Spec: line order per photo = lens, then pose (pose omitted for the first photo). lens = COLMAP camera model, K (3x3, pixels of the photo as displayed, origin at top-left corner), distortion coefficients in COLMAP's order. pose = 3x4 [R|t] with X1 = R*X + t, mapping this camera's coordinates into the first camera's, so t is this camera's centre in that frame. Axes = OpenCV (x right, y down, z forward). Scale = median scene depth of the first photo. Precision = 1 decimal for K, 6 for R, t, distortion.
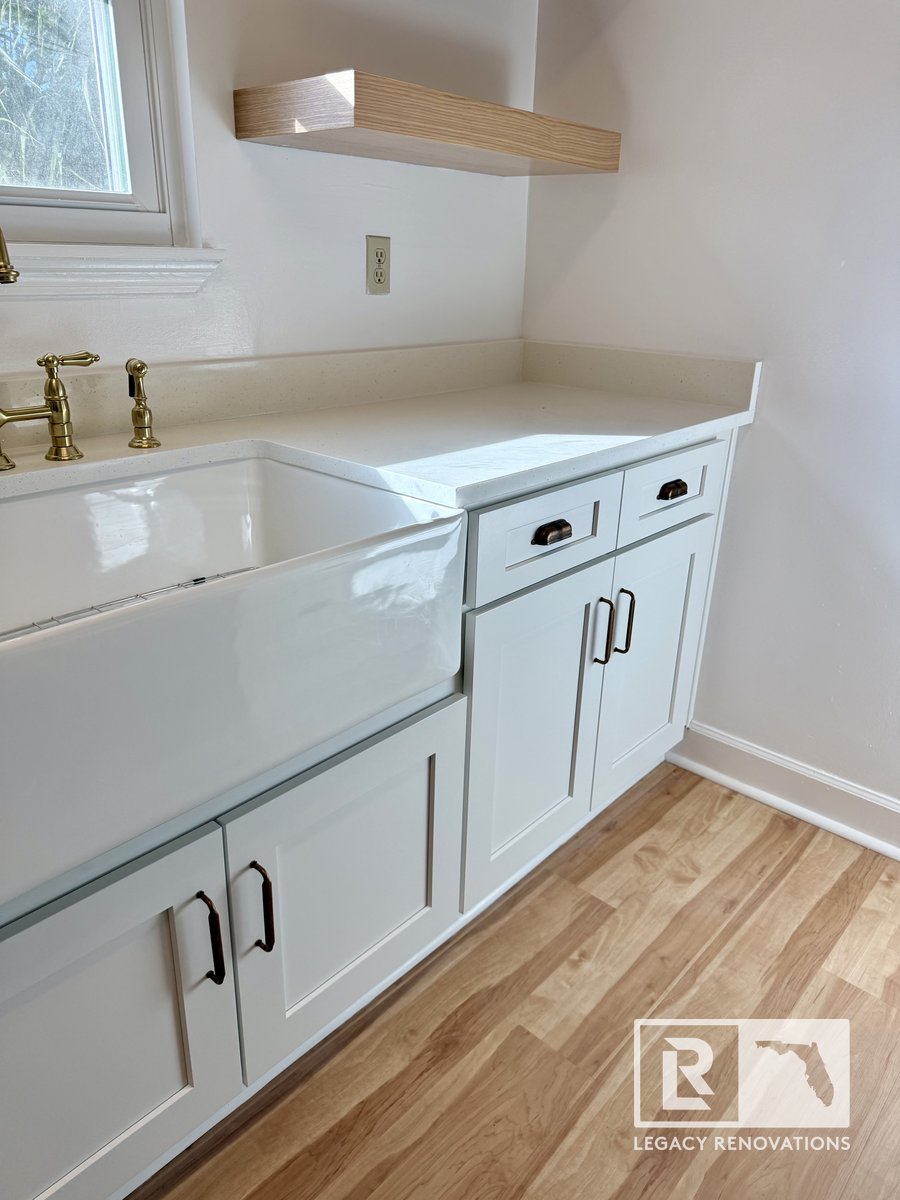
lens RADIAL K [[854.7, 0, 457.3], [0, 854.7, 597.2], [0, 0, 1]] dist [0.033123, -0.048727]
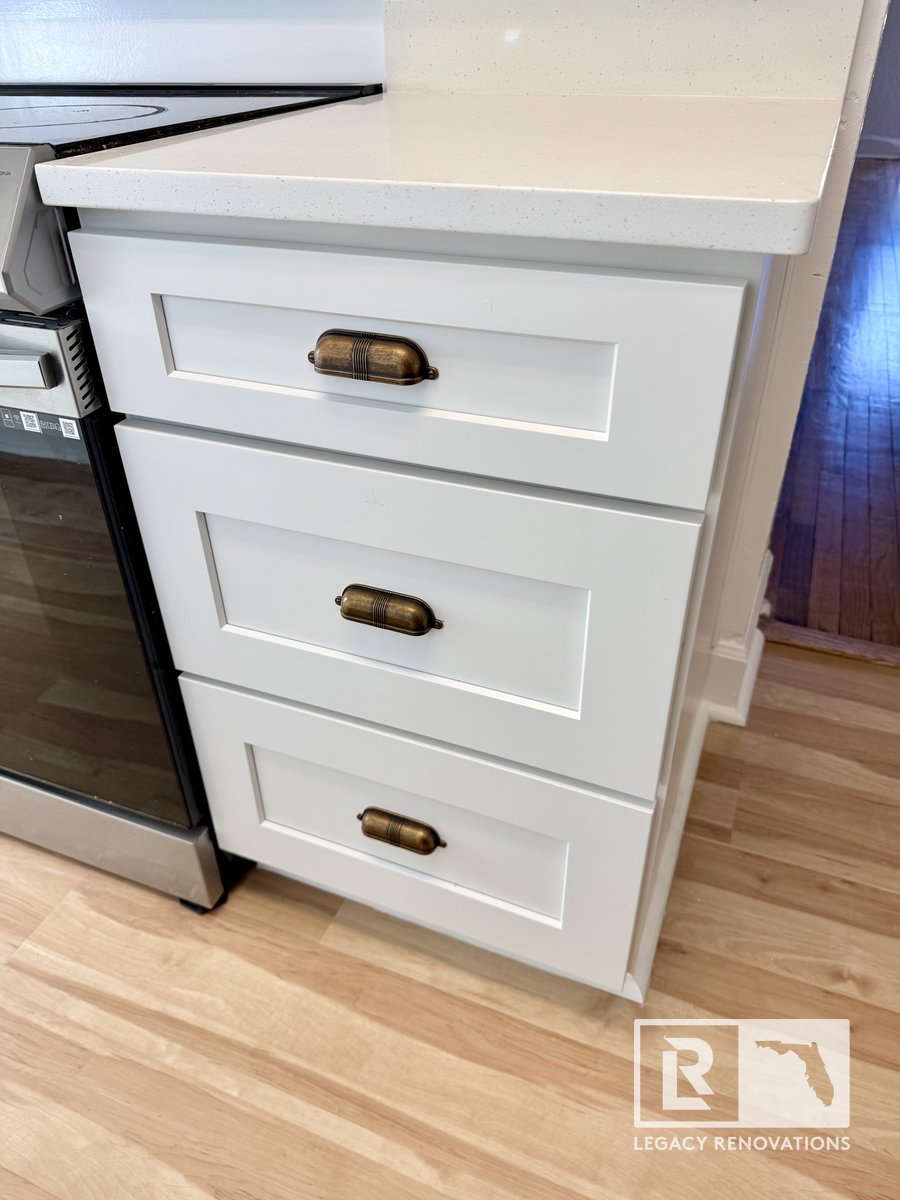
lens RADIAL K [[854.7, 0, 446.1], [0, 854.7, 598.4], [0, 0, 1]] dist [0.033123, -0.048727]
pose [[-0.337161, -0.552662, 0.762160, -0.537788], [0.353224, 0.676161, 0.646559, -0.115003], [-0.872671, 0.487208, -0.032761, 0.651724]]
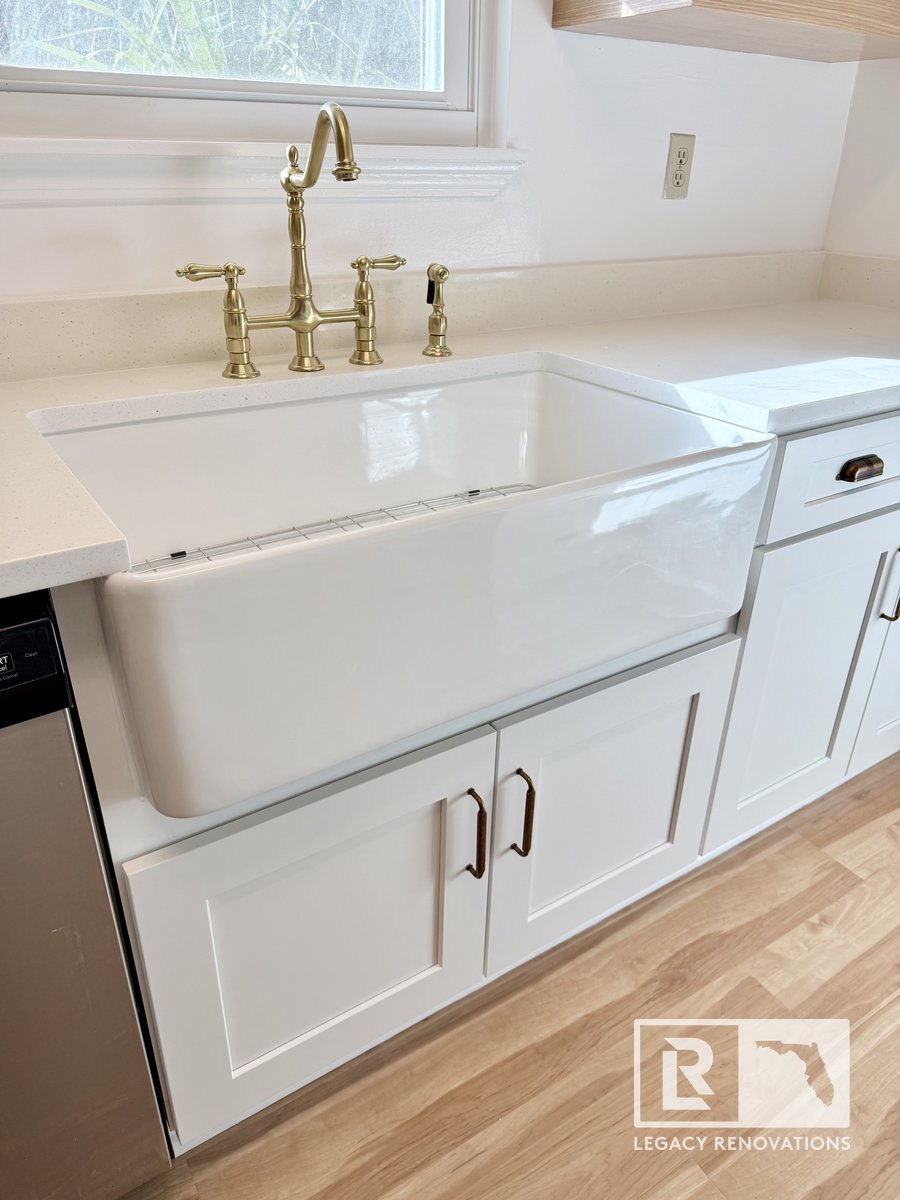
lens RADIAL K [[854.7, 0, 442.7], [0, 854.7, 604.3], [0, 0, 1]] dist [0.033123, -0.048727]
pose [[0.963787, 0.110203, -0.242839, -0.075577], [-0.087851, 0.990994, 0.101061, 0.013168], [0.251789, -0.076068, 0.964788, 0.005398]]
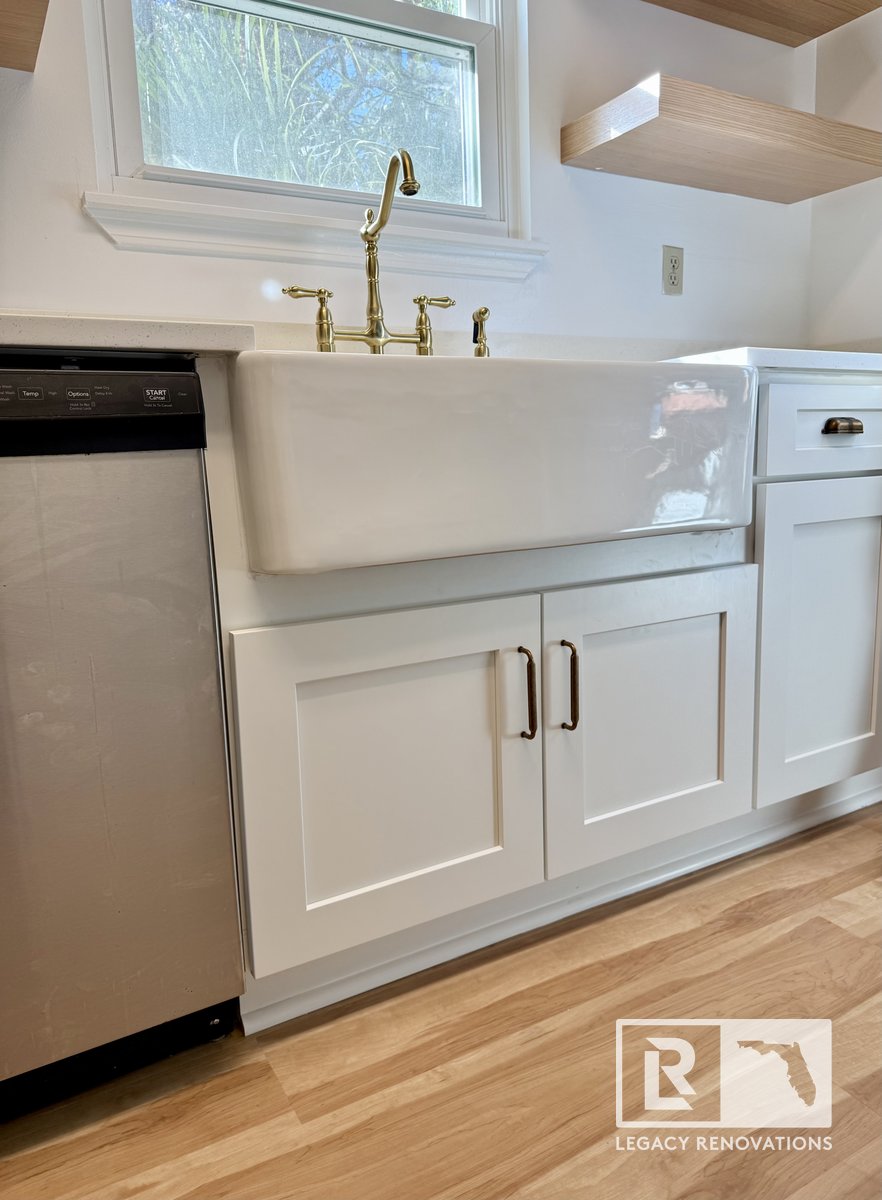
lens RADIAL K [[854.7, 0, 451.4], [0, 854.7, 598.5], [0, 0, 1]] dist [0.033123, -0.048727]
pose [[0.947881, -0.005837, -0.318572, -0.010211], [-0.061098, 0.977949, -0.199709, 0.371578], [0.312713, 0.208764, 0.926622, -0.098479]]
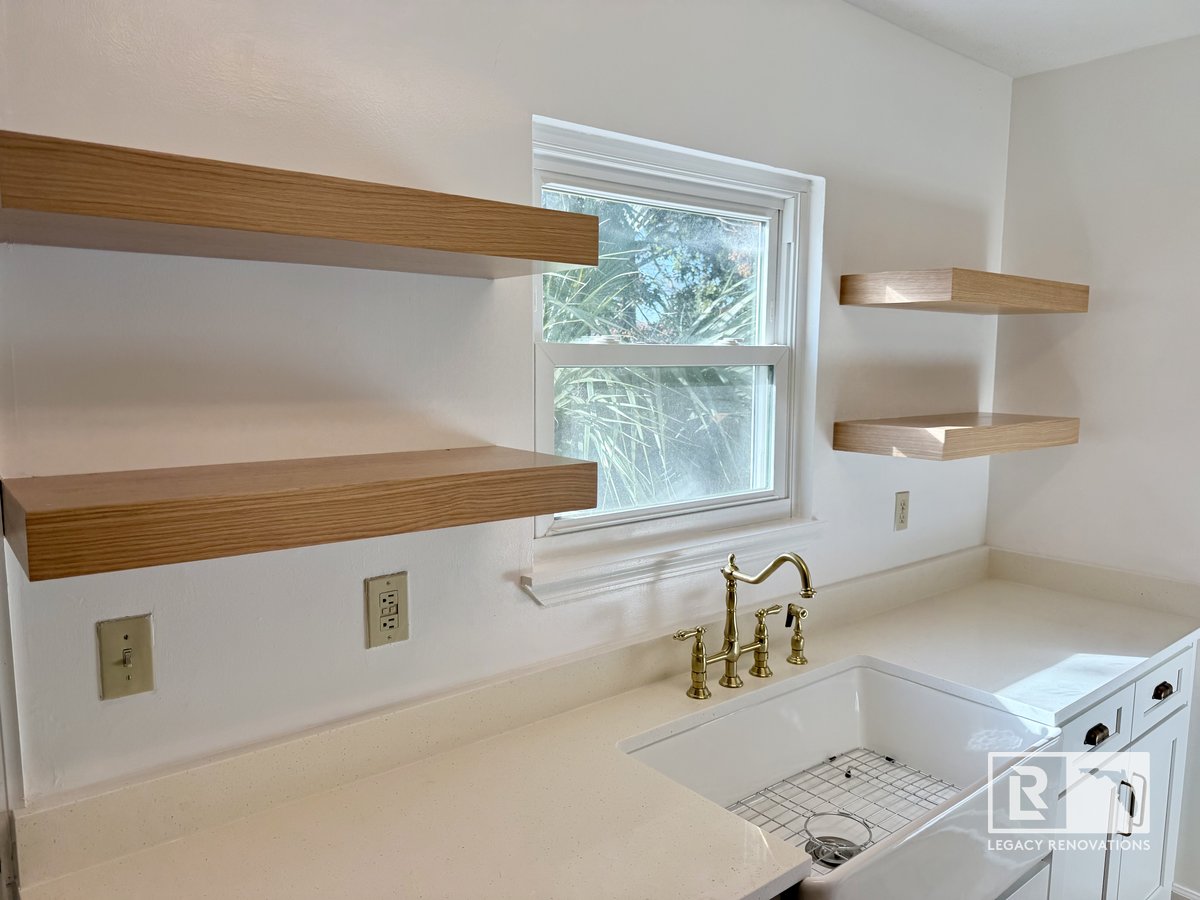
lens RADIAL K [[854.7, 0, 600.0], [0, 854.7, 449.5], [0, 0, 1]] dist [0.033123, -0.048727]
pose [[0.986397, -0.005181, -0.164298, -0.430444], [-0.039849, 0.962154, -0.269579, -0.108957], [0.159477, 0.272459, 0.948859, -0.534952]]
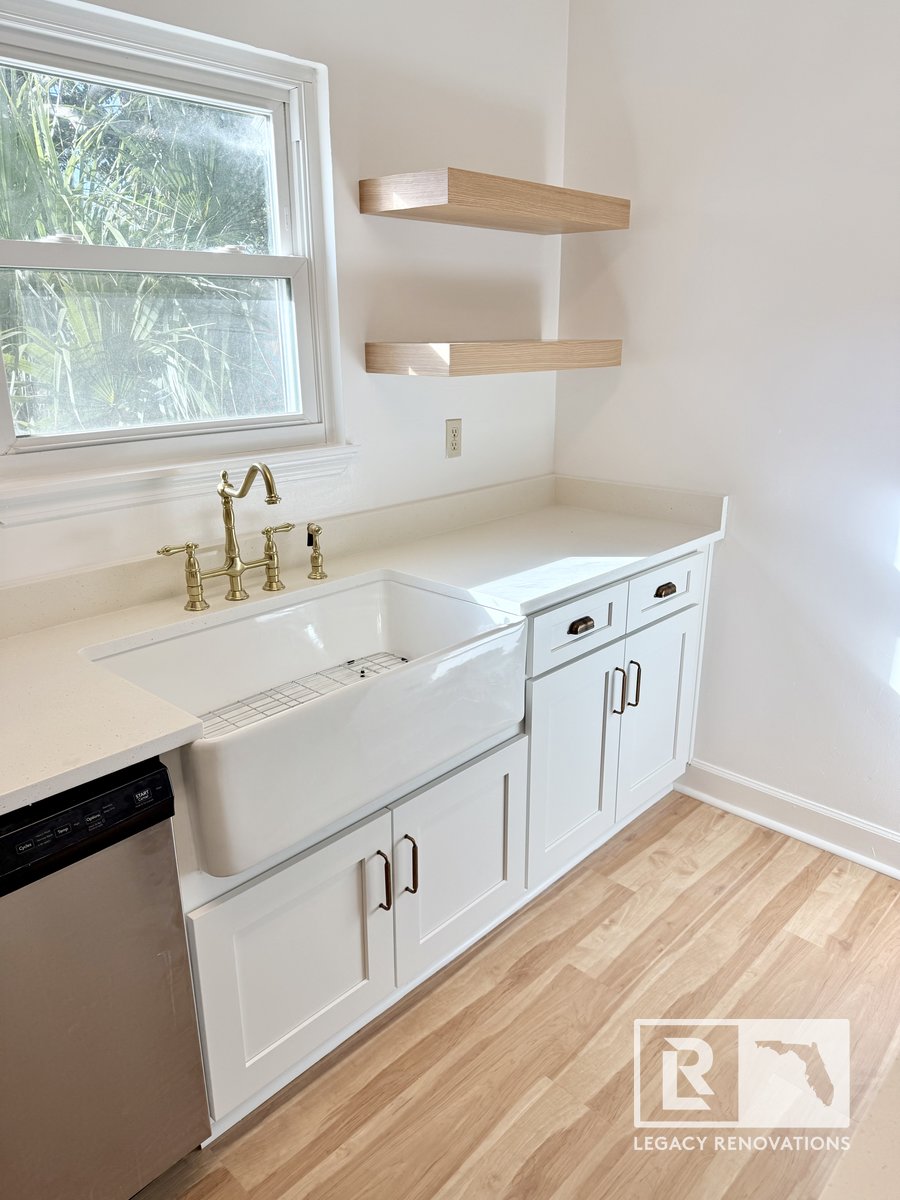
lens RADIAL K [[854.7, 0, 456.5], [0, 854.7, 603.7], [0, 0, 1]] dist [0.033123, -0.048727]
pose [[0.999191, -0.022399, -0.033397, -0.056706], [0.020201, 0.997696, -0.064764, -0.021124], [0.034771, 0.064036, 0.997342, -0.505158]]
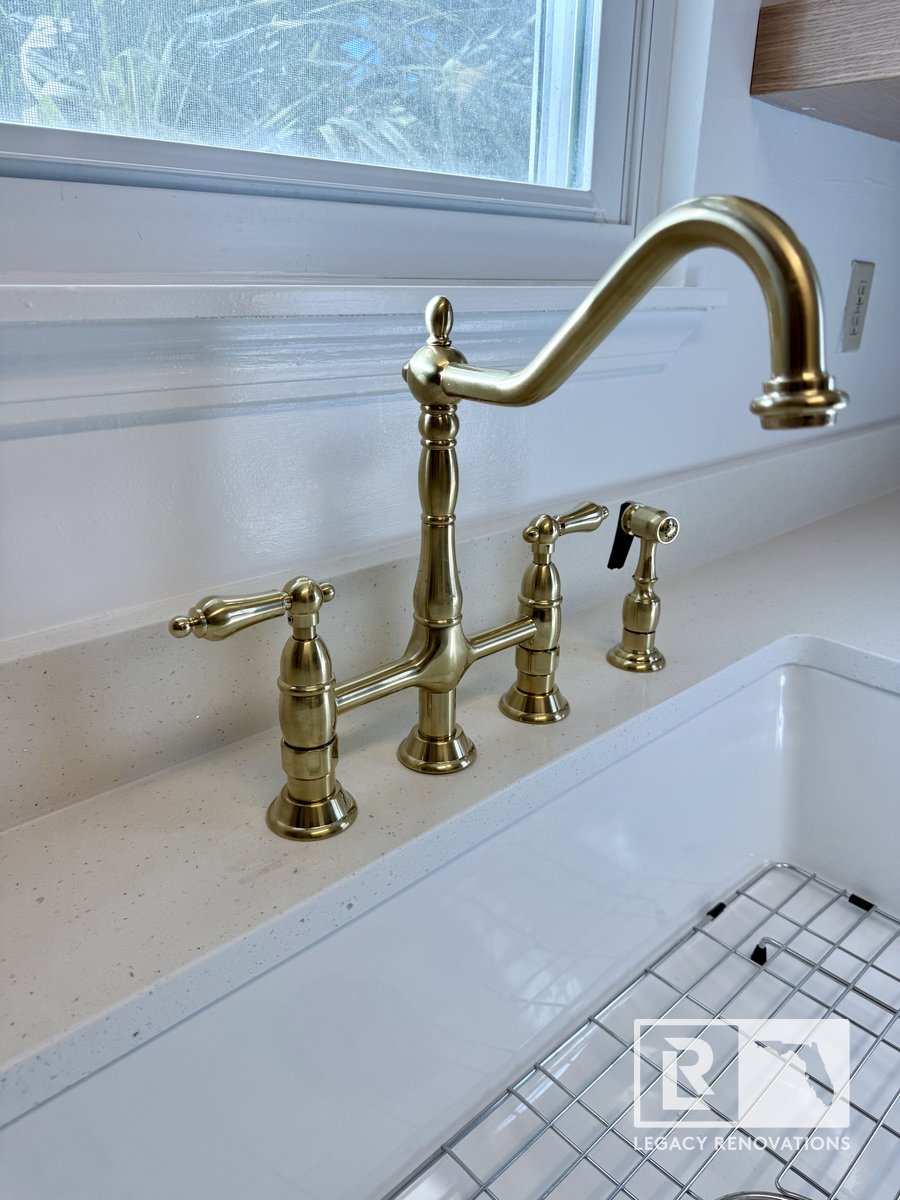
lens RADIAL K [[854.7, 0, 444.9], [0, 854.7, 603.2], [0, 0, 1]] dist [0.033123, -0.048727]
pose [[0.996330, 0.026779, -0.081296, -0.415637], [-0.027702, 0.999564, -0.010243, -0.192746], [0.080986, 0.012458, 0.996637, 0.437687]]
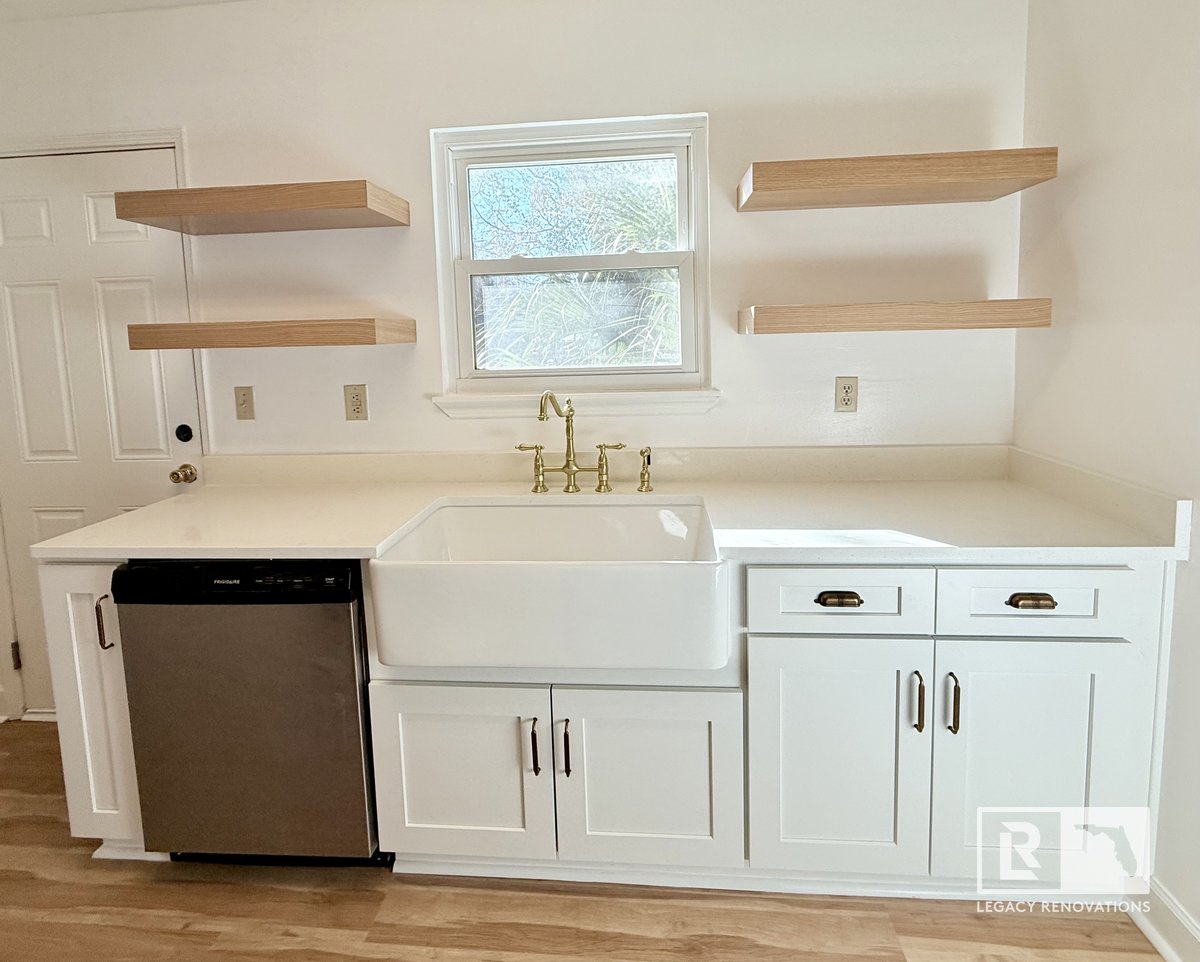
lens RADIAL K [[620.1, 0, 601.8], [0, 620.1, 391.1], [0, 0, 1]] dist [-0.004413, 0.002411]
pose [[0.594506, 0.031217, -0.803485, 0.660380], [-0.255817, 0.954670, -0.152191, -0.143646], [0.762312, 0.296024, 0.575543, 0.048473]]
